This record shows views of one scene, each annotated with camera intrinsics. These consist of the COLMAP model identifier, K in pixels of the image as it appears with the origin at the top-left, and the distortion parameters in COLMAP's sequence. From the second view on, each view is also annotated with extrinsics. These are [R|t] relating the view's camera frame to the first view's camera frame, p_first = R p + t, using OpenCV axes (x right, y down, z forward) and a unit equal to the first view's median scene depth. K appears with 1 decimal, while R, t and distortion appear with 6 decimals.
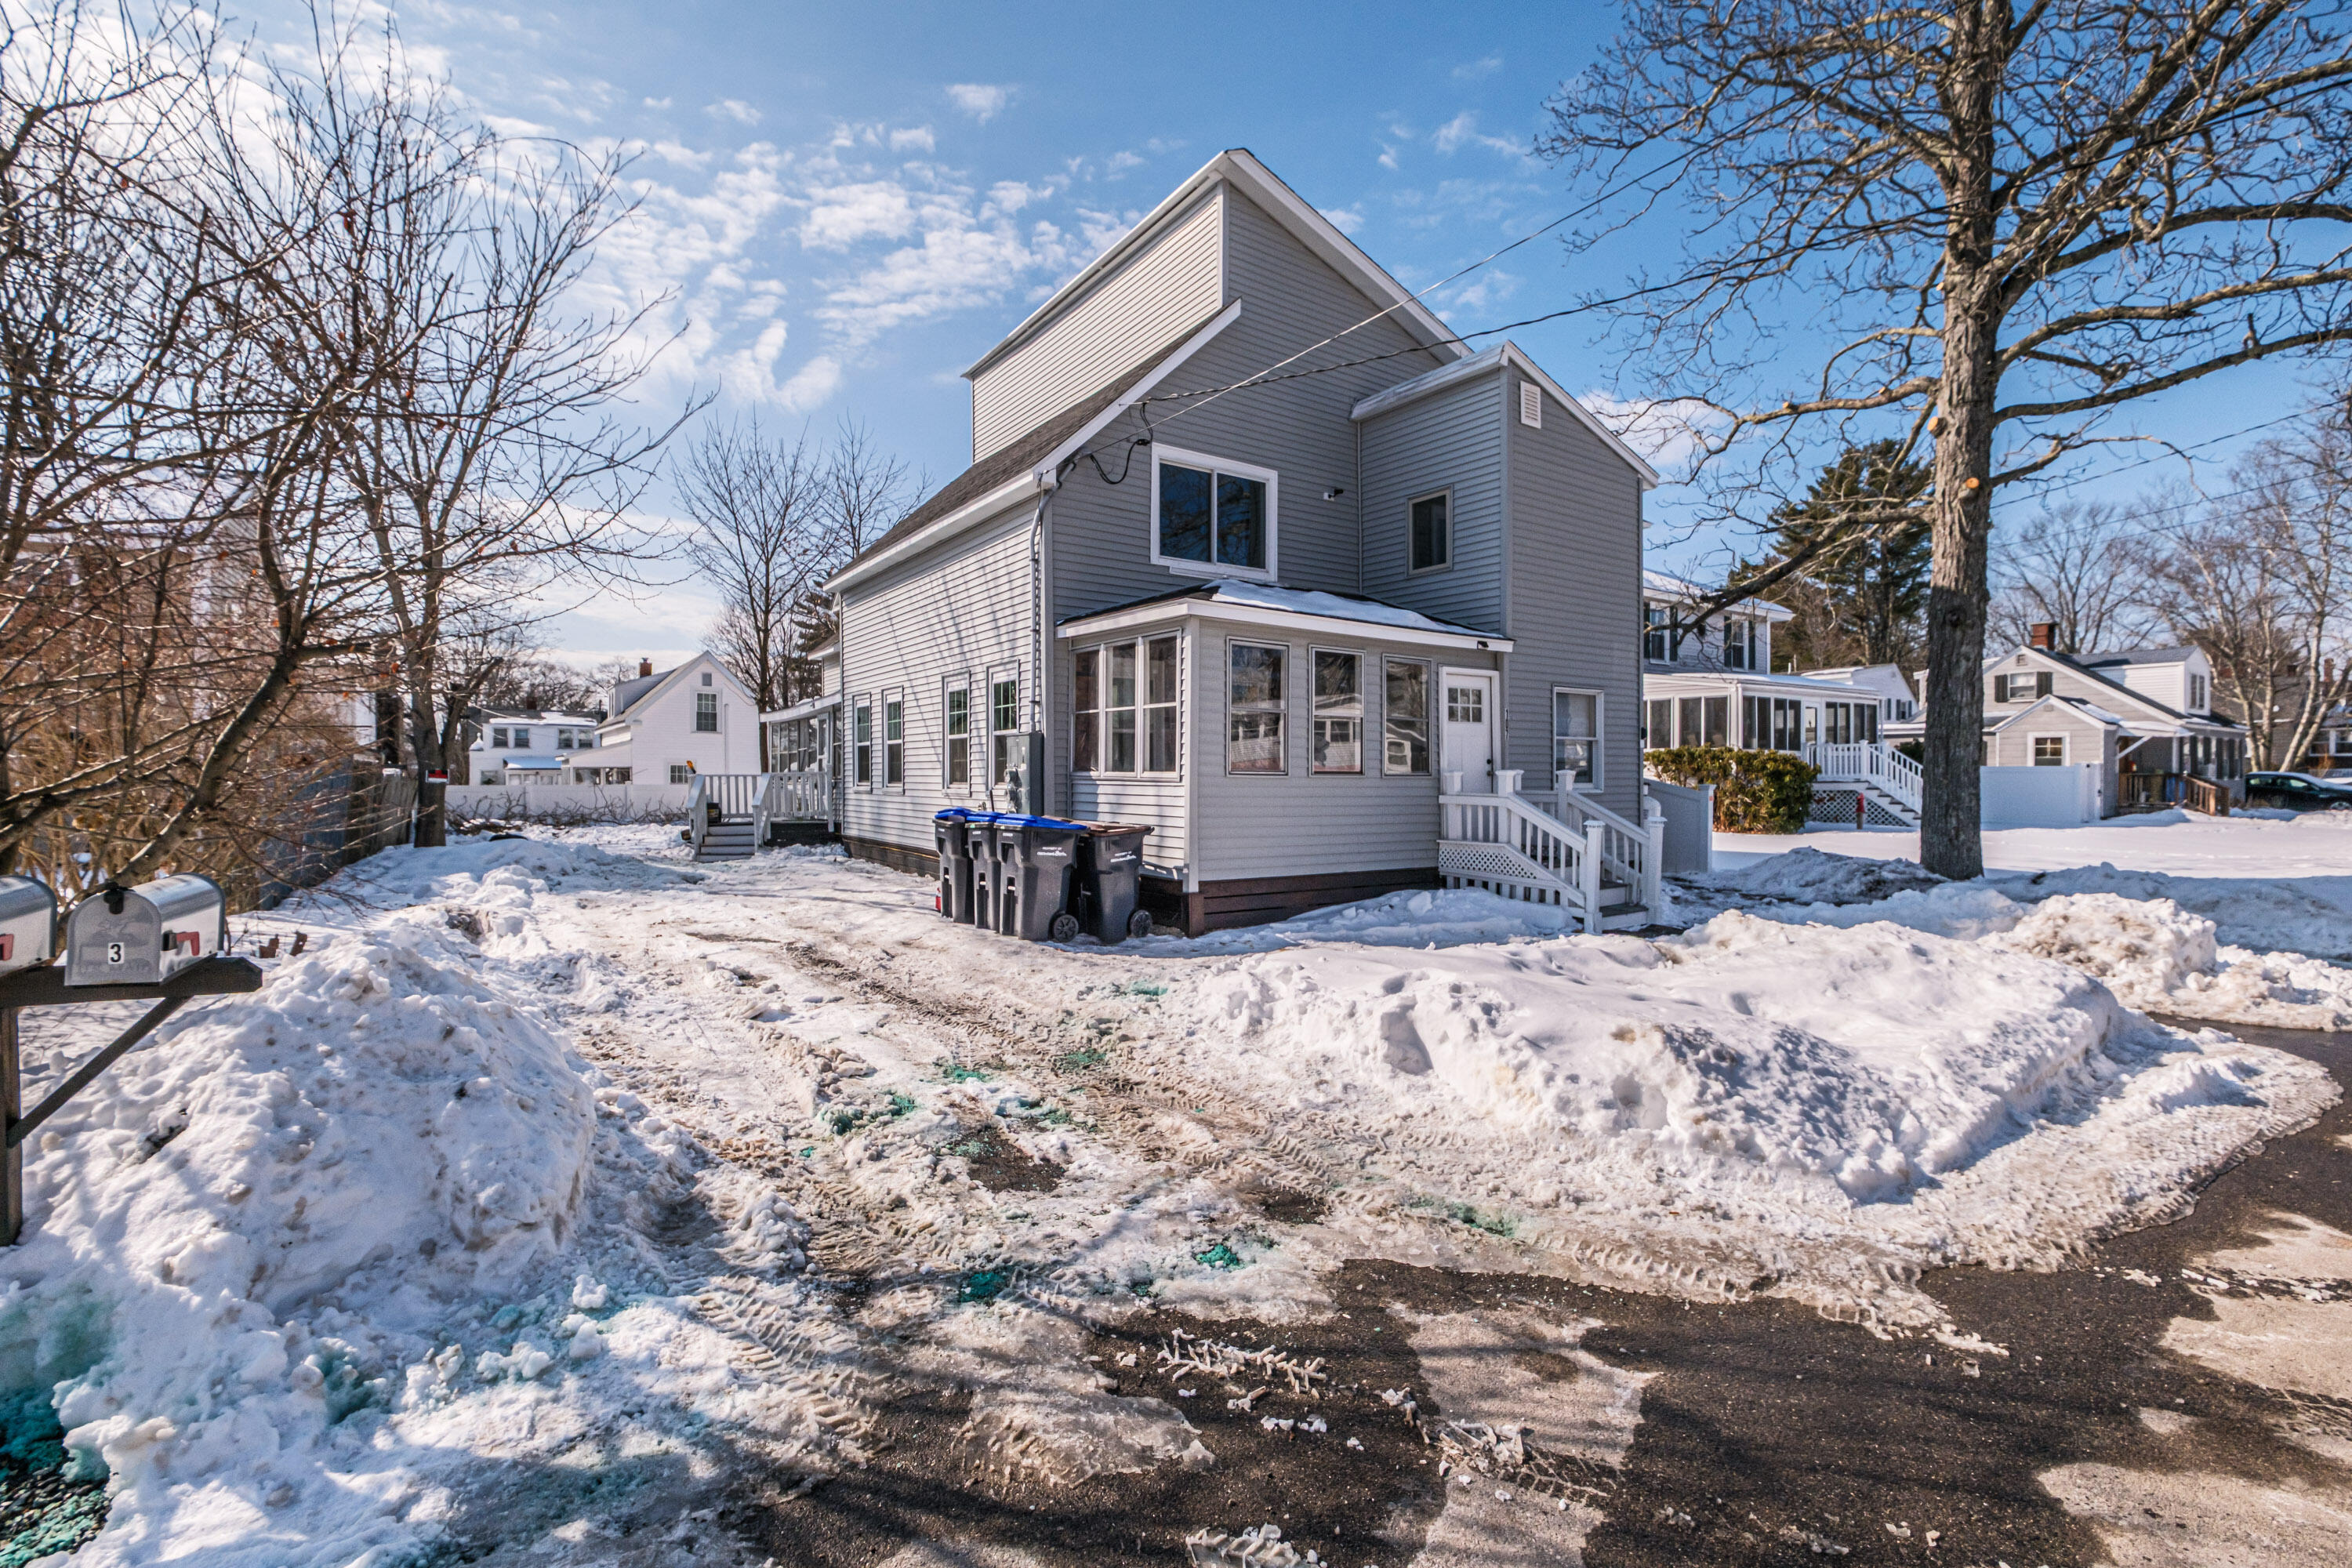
lens RADIAL K [[1035.7, 0, 1193.1], [0, 1035.7, 776.9], [0, 0, 1]] dist [-0.000074, -0.000311]
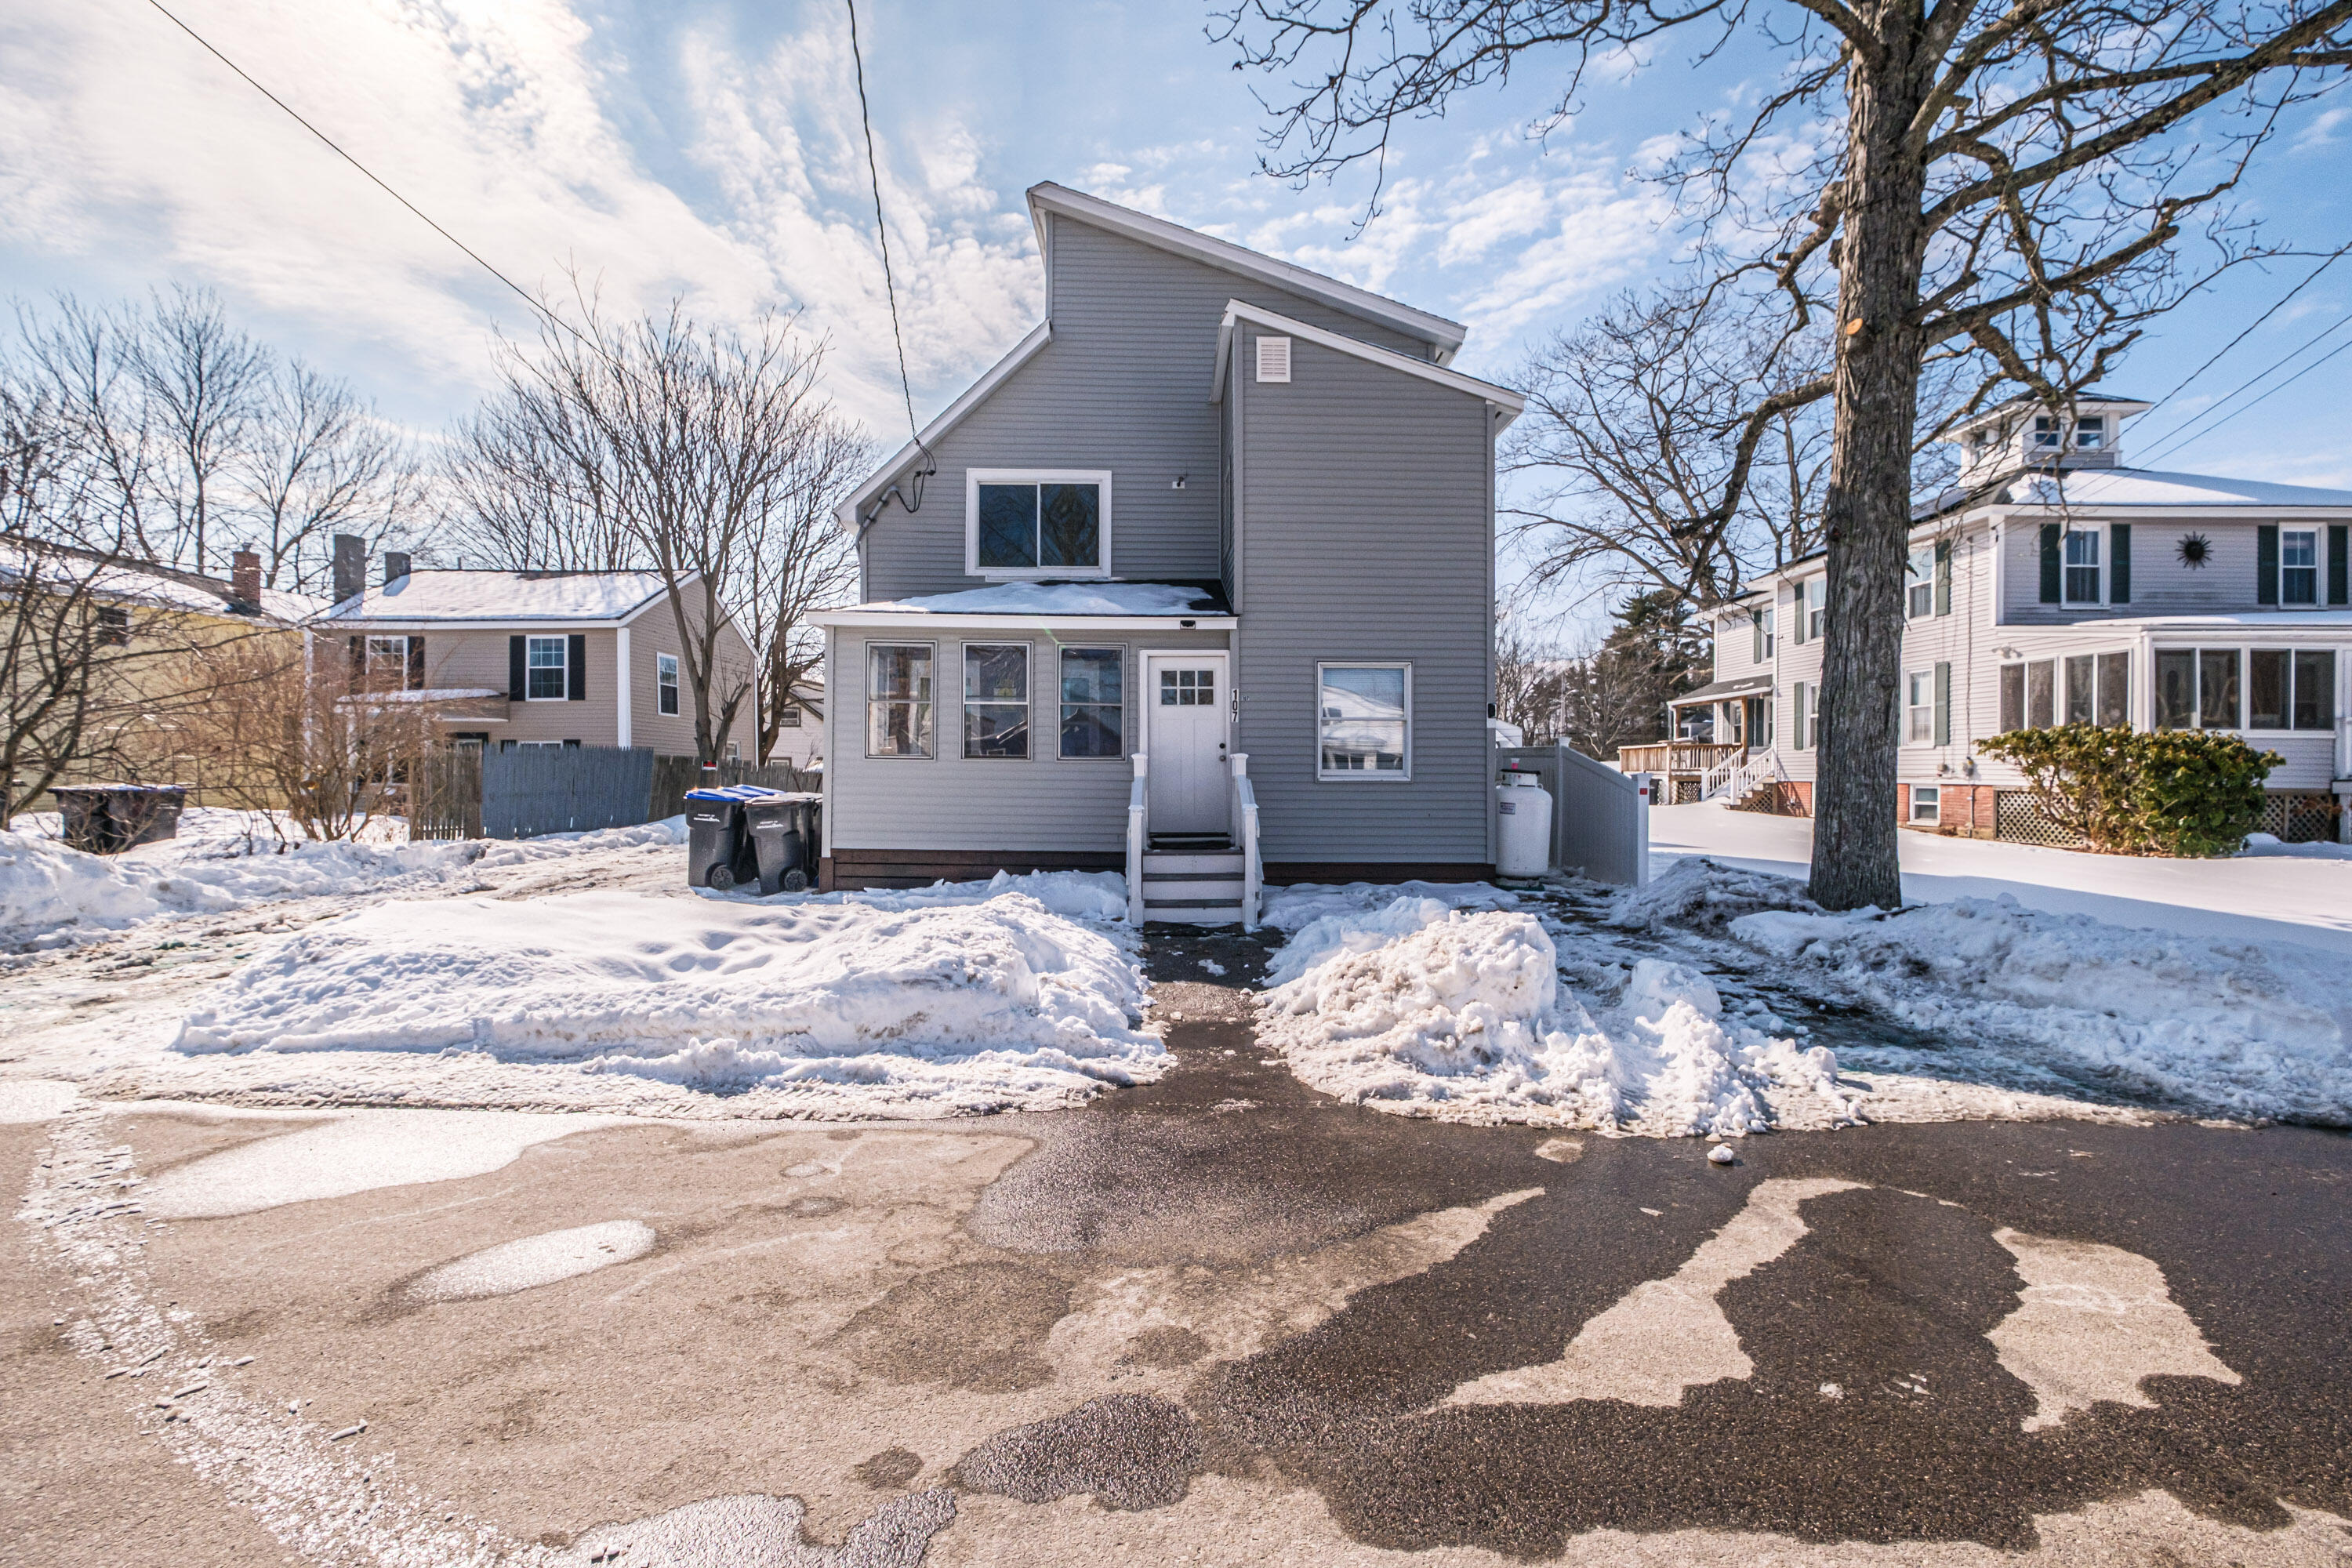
lens RADIAL K [[1035.7, 0, 1193.1], [0, 1035.7, 776.9], [0, 0, 1]] dist [-0.000074, -0.000311]
pose [[0.825442, 0.004051, -0.564472, 0.771436], [-0.004427, 0.999990, 0.000702, 0.012630], [0.564469, 0.001919, 0.825452, 0.193127]]
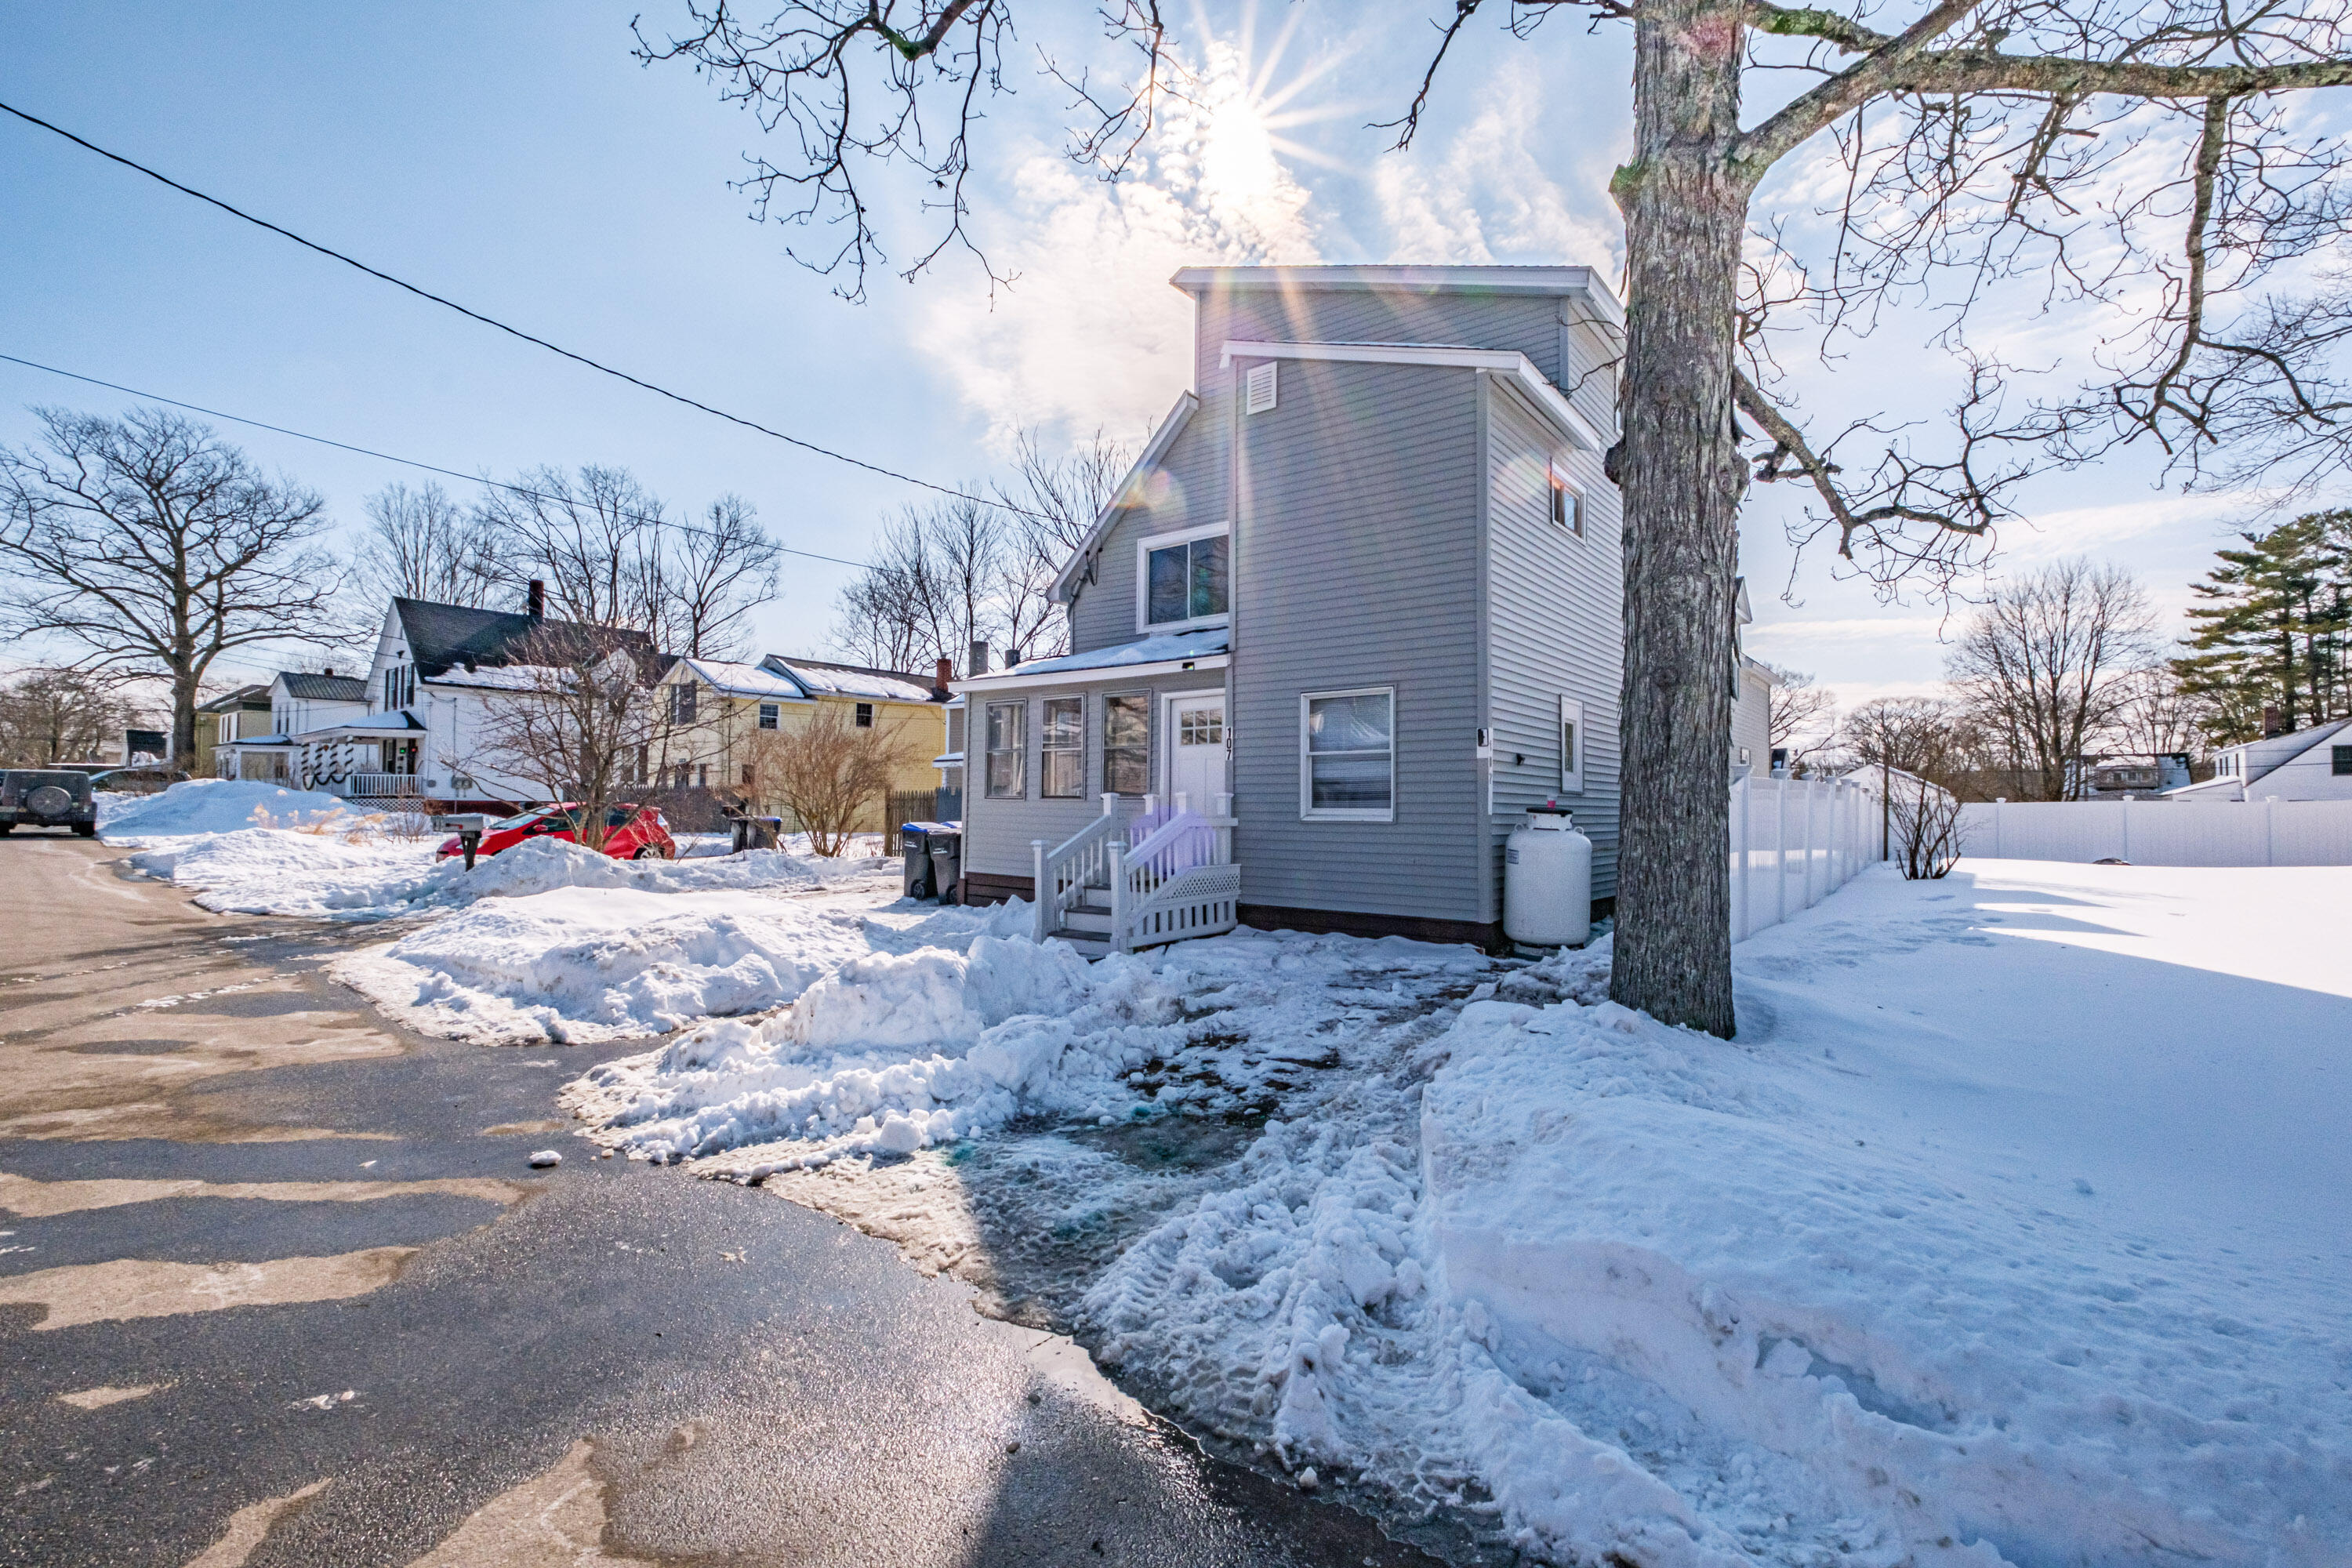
lens RADIAL K [[1016.9, 0, 1210.1], [0, 1016.9, 779.6], [0, 0, 1]] dist [-0.000600, -0.000077]
pose [[0.293917, -0.023258, -0.955548, 1.124175], [-0.008948, 0.999593, -0.027083, 0.005834], [0.955789, 0.016510, 0.293589, 0.687418]]
